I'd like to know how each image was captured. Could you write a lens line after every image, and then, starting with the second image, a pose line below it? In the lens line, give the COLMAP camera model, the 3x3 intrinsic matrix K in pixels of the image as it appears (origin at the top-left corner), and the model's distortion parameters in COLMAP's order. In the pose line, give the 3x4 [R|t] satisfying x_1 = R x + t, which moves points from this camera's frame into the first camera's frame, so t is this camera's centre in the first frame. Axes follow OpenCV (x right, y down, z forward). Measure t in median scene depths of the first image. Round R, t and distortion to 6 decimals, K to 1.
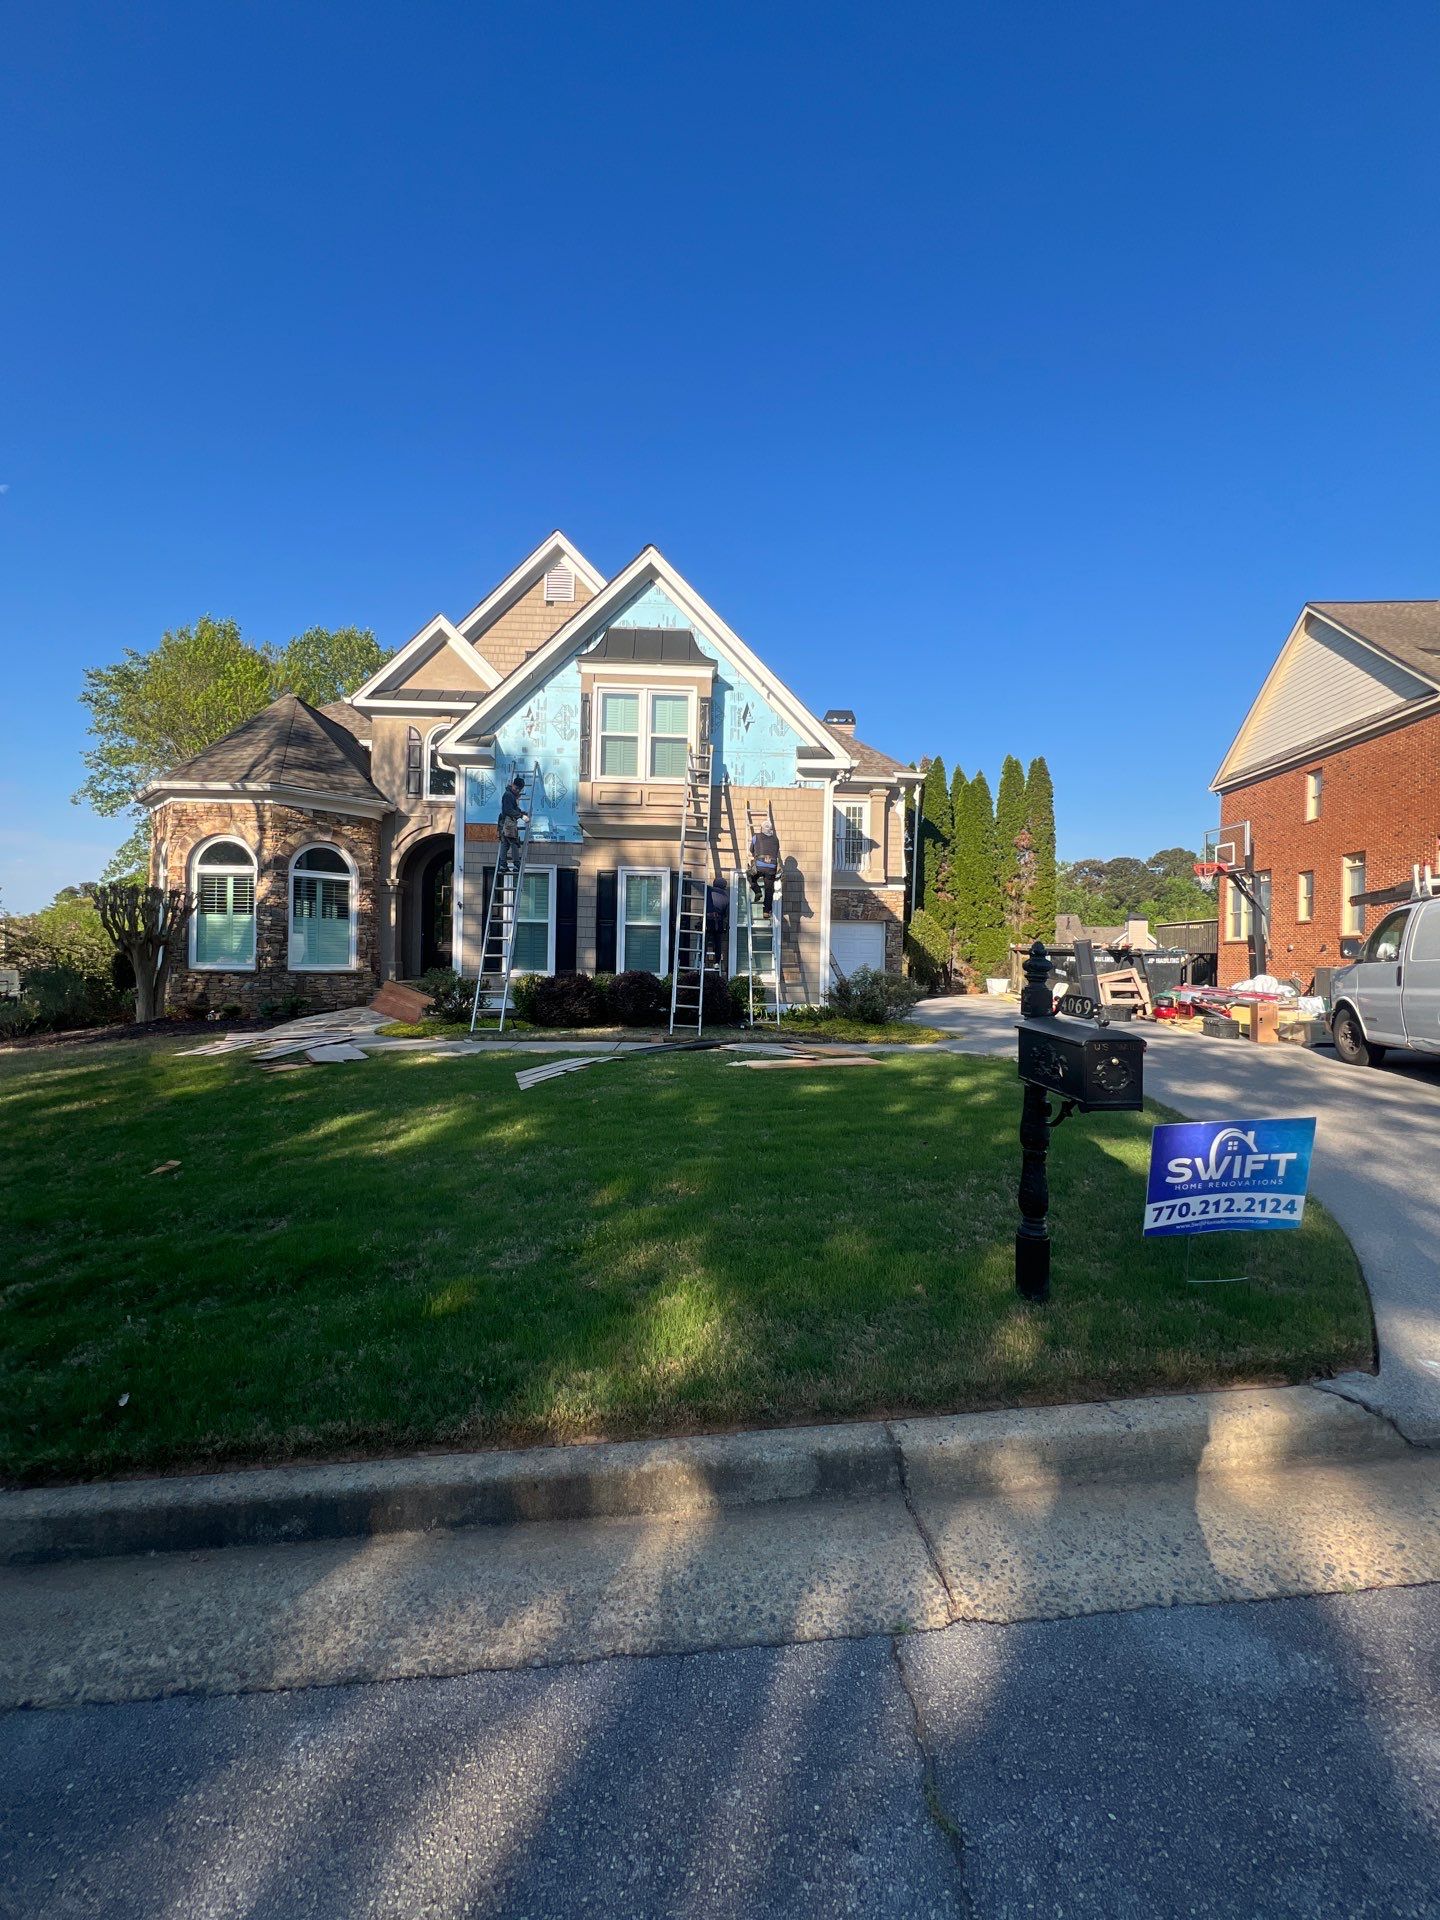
lens RADIAL K [[766.5, 0, 716.3], [0, 766.5, 959.0], [0, 0, 1]] dist [-0.000824, 0.000004]
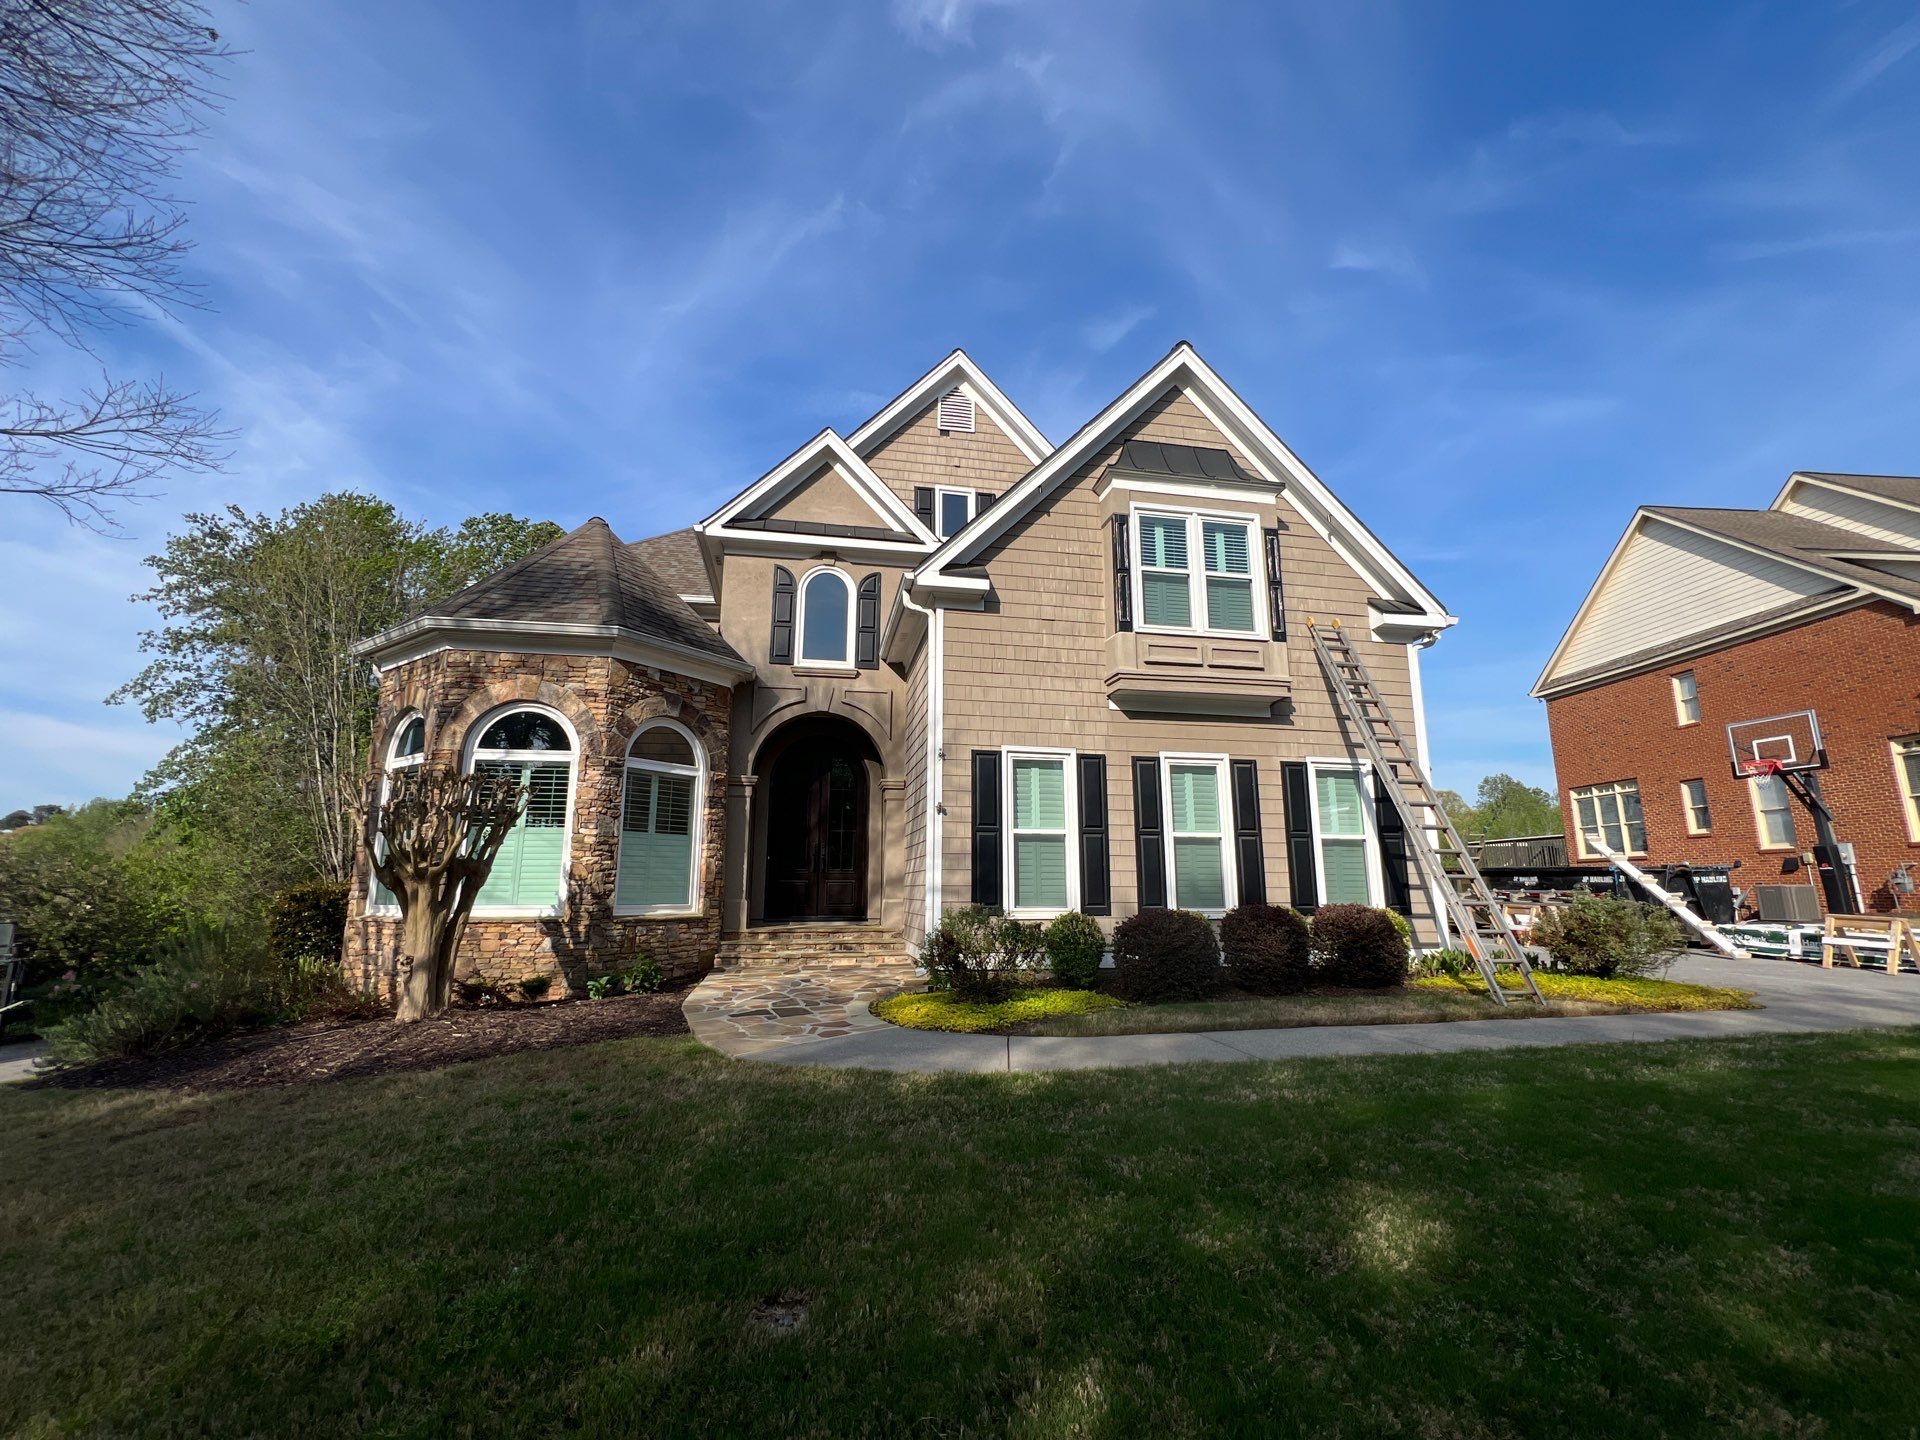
lens RADIAL K [[820.1, 0, 963.9], [0, 820.1, 726.2], [0, 0, 1]] dist [0.001281, -0.000367]
pose [[0.987650, 0.013597, 0.156086, -0.388308], [0.017257, 0.980726, -0.194624, -0.001810], [-0.155724, 0.194914, 0.968379, 0.280076]]
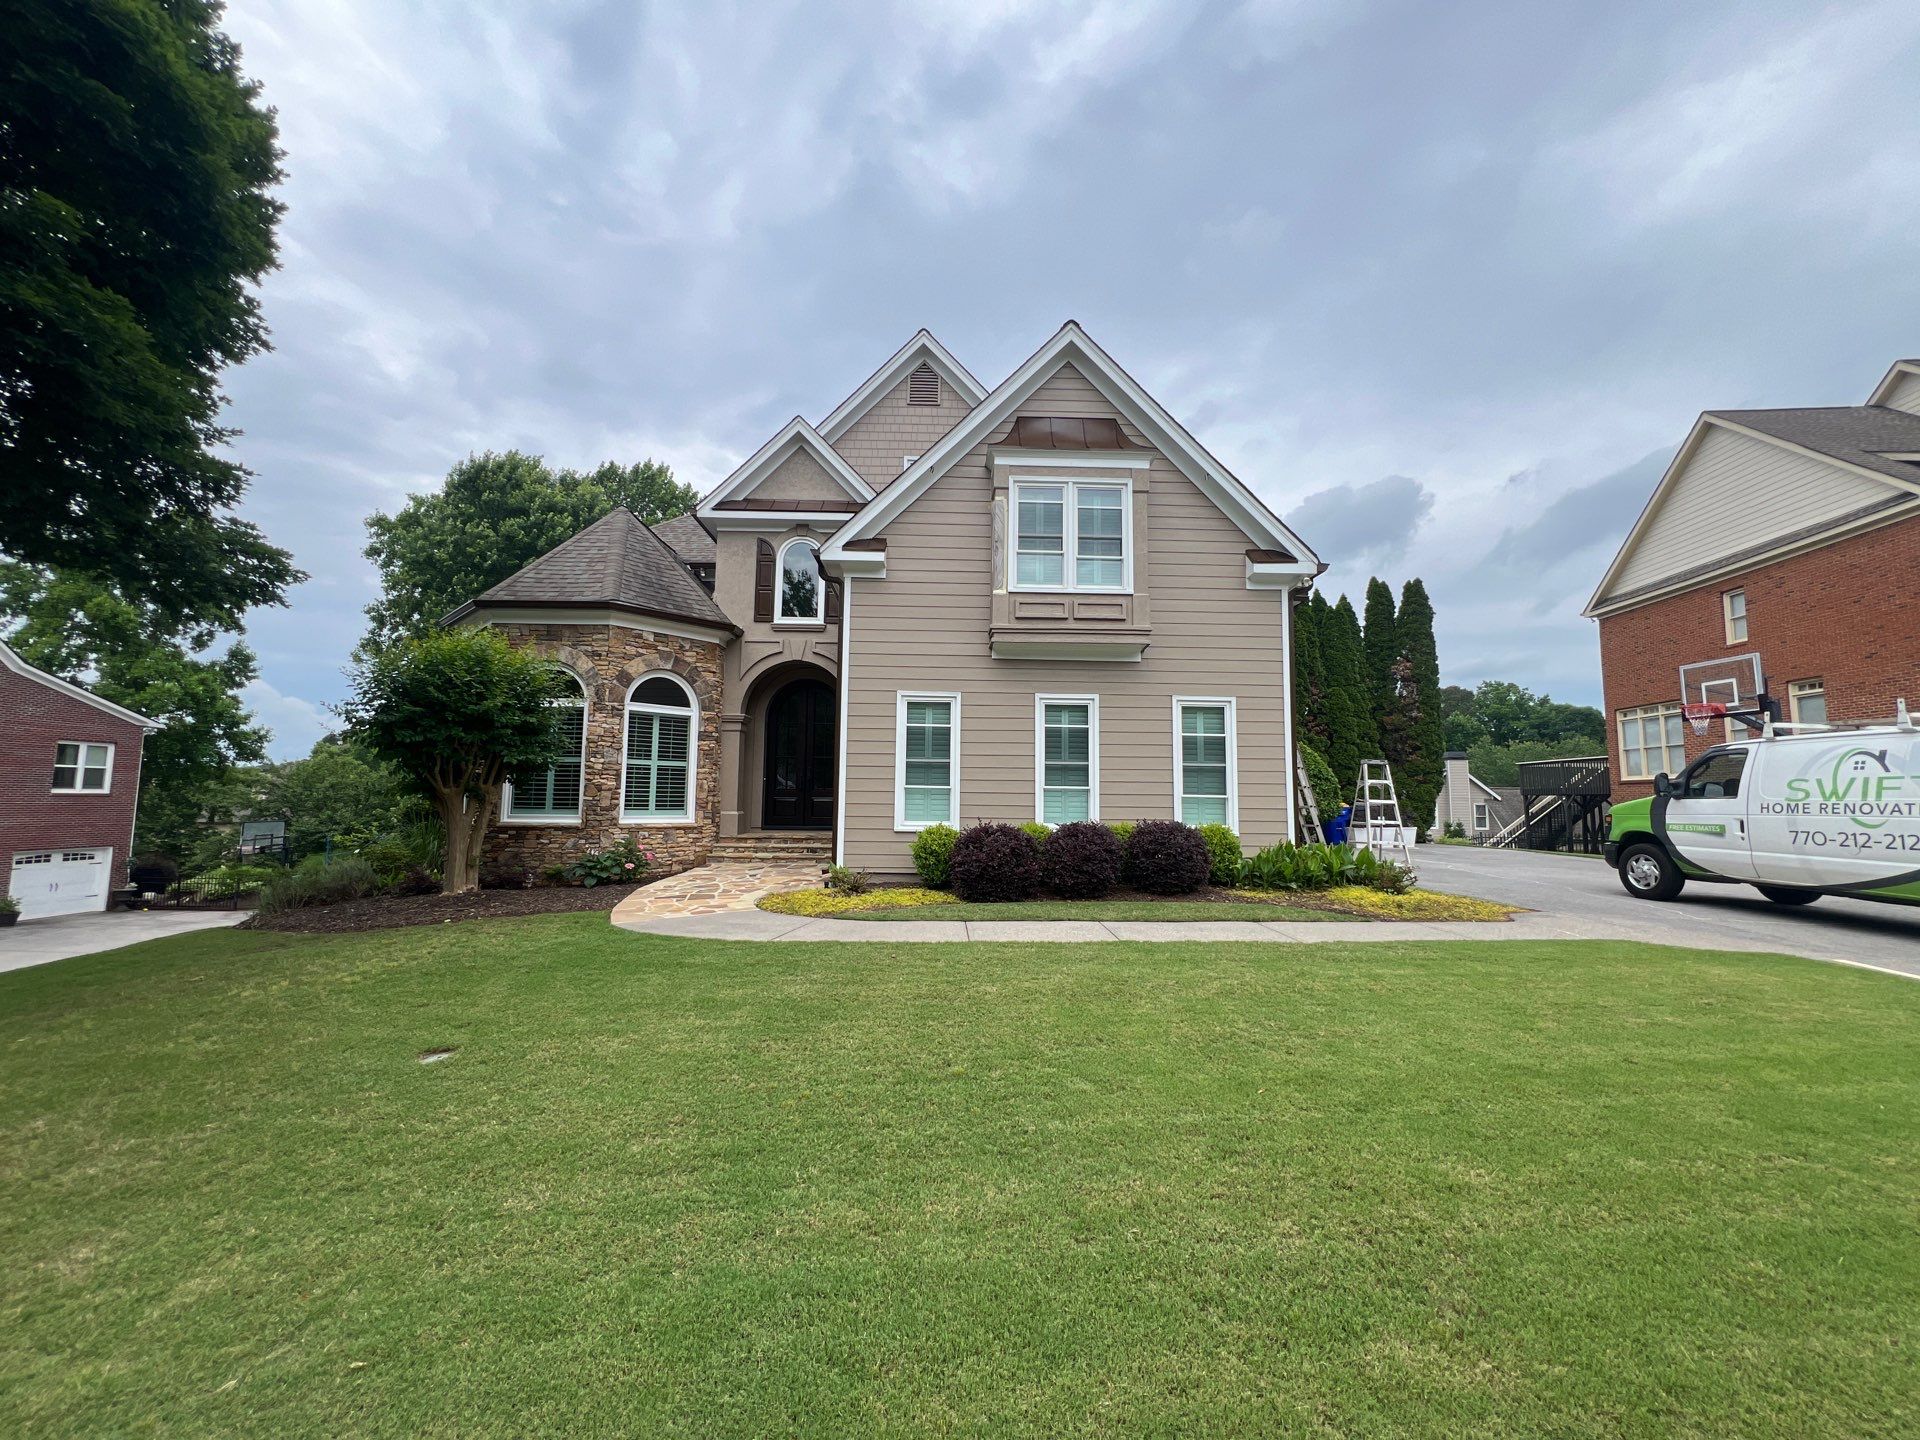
lens RADIAL K [[766.5, 0, 959.6], [0, 766.5, 725.6], [0, 0, 1]] dist [-0.000824, 0.000004]
pose [[0.999880, -0.007596, -0.013507, -0.182912], [0.006217, 0.995032, -0.099365, -0.006226], [0.014194, 0.099269, 0.994959, 0.175236]]
